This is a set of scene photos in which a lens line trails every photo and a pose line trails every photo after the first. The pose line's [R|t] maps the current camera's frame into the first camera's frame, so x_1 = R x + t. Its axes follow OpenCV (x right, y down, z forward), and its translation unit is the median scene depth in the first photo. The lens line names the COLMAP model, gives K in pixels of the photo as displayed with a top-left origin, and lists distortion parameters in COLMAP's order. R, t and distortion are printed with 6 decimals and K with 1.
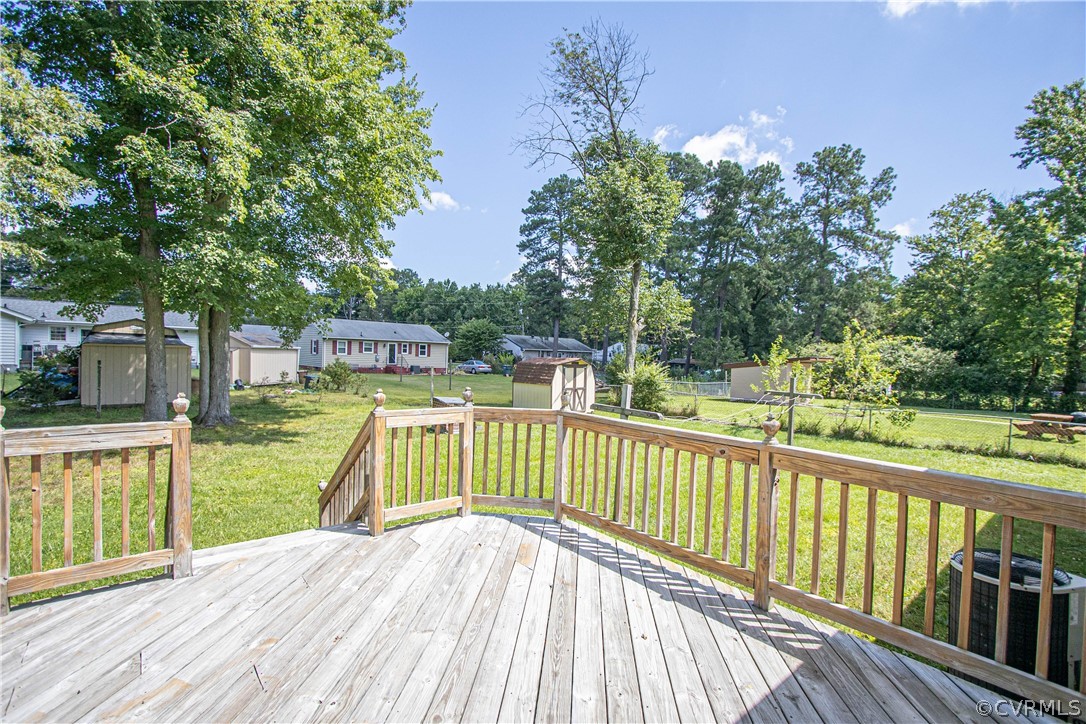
lens RADIAL K [[501.3, 0, 543.9], [0, 501.3, 366.0], [0, 0, 1]] dist [-0.012242, 0.001263]
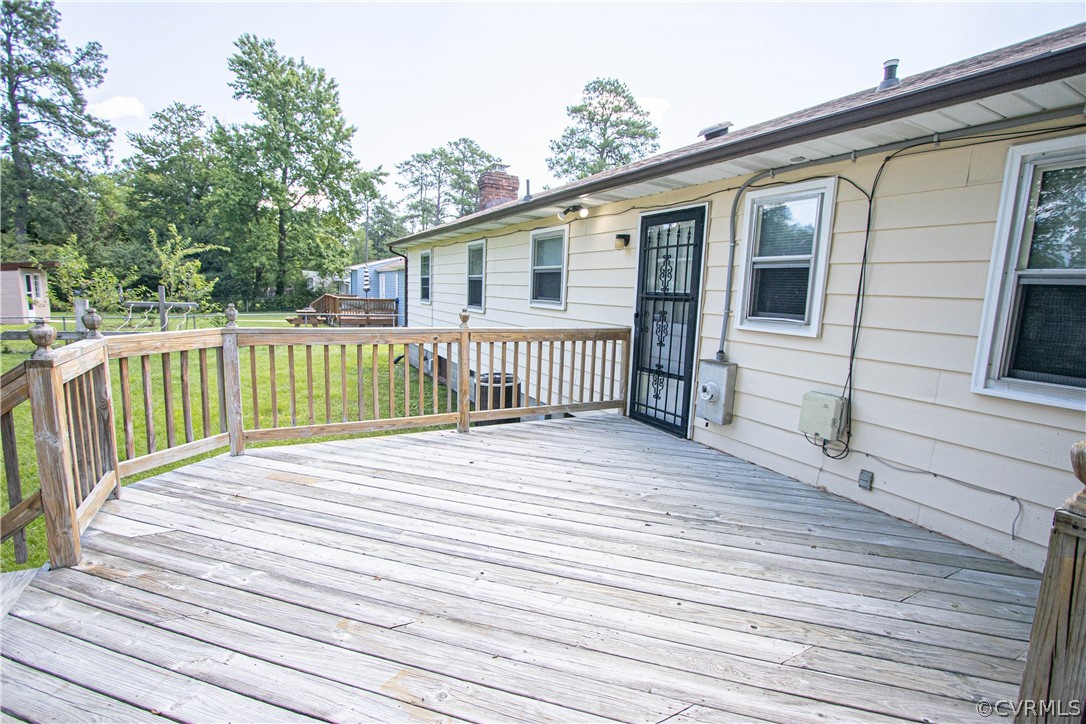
lens RADIAL K [[499.9, 0, 543.5], [0, 499.9, 363.7], [0, 0, 1]] dist [-0.013100, 0.001285]
pose [[0.203416, -0.168922, 0.964410, -0.081885], [-0.008076, 0.984681, 0.174176, -0.000278], [-0.979059, -0.043219, 0.198936, 0.036777]]
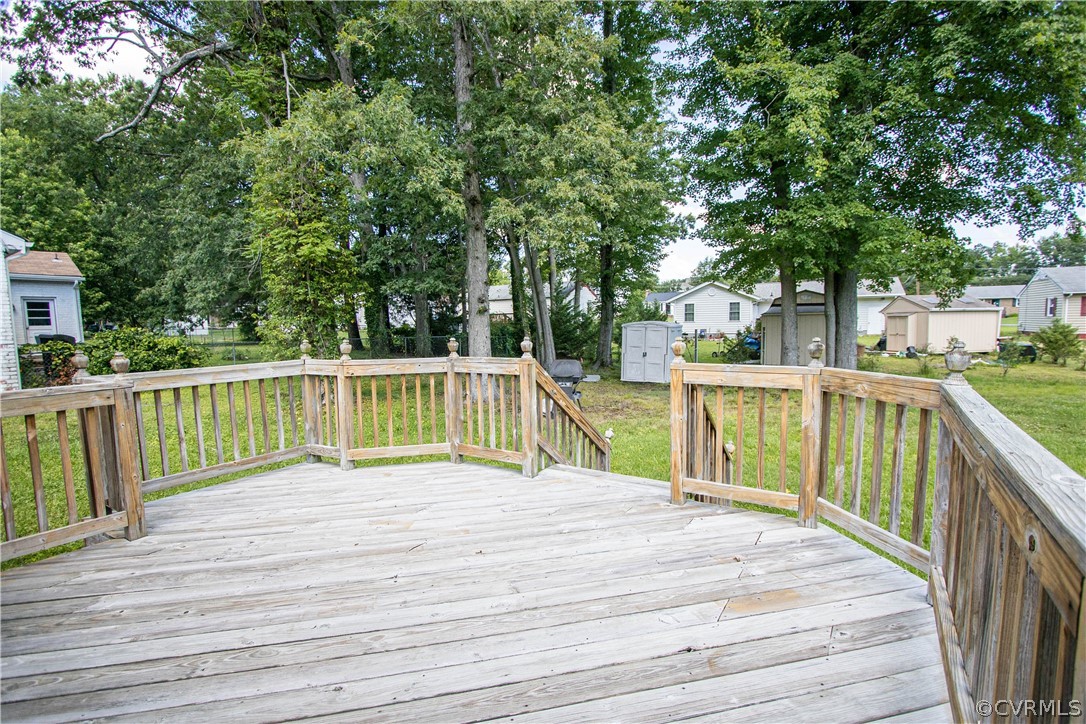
lens RADIAL K [[499.6, 0, 543.0], [0, 499.6, 362.0], [0, 0, 1]] dist [-0.013206, 0.000750]
pose [[0.286247, 0.045633, -0.957069, 0.045859], [0.005113, 0.998778, 0.049151, 0.005049], [0.958142, -0.018963, 0.285664, 0.057437]]
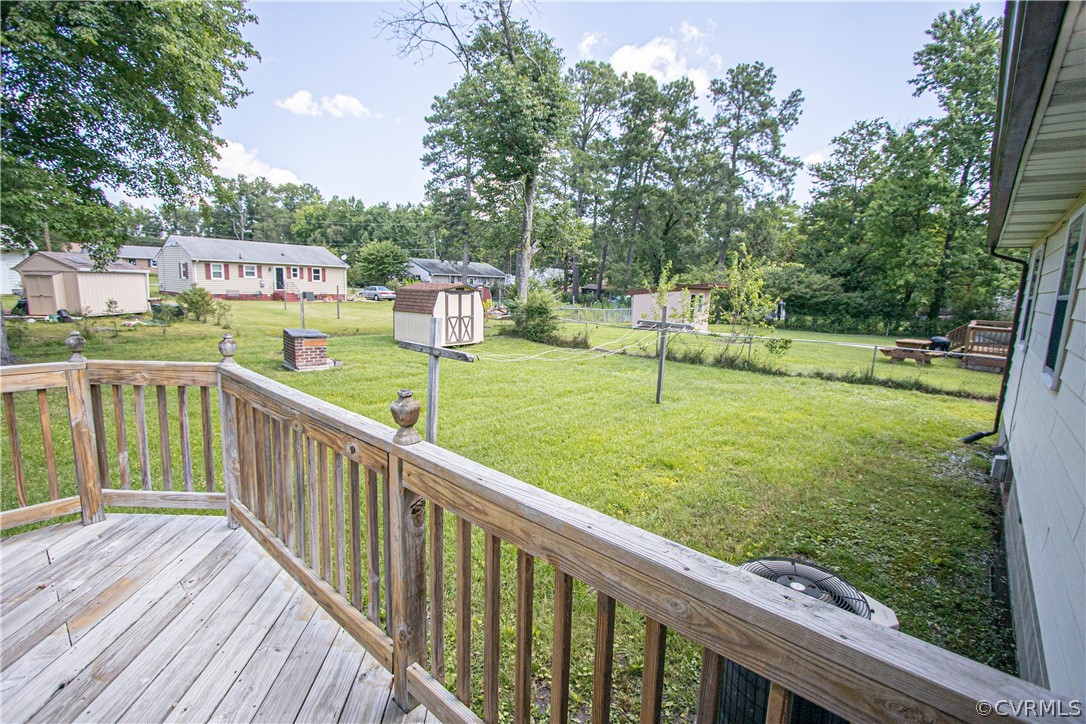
lens RADIAL K [[499.9, 0, 543.5], [0, 499.9, 363.7], [0, 0, 1]] dist [-0.013100, 0.001285]
pose [[0.989045, -0.020849, 0.146135, 0.042140], [-0.000186, 0.989798, 0.142476, -0.000685], [-0.147615, -0.140943, 0.978951, 0.035881]]
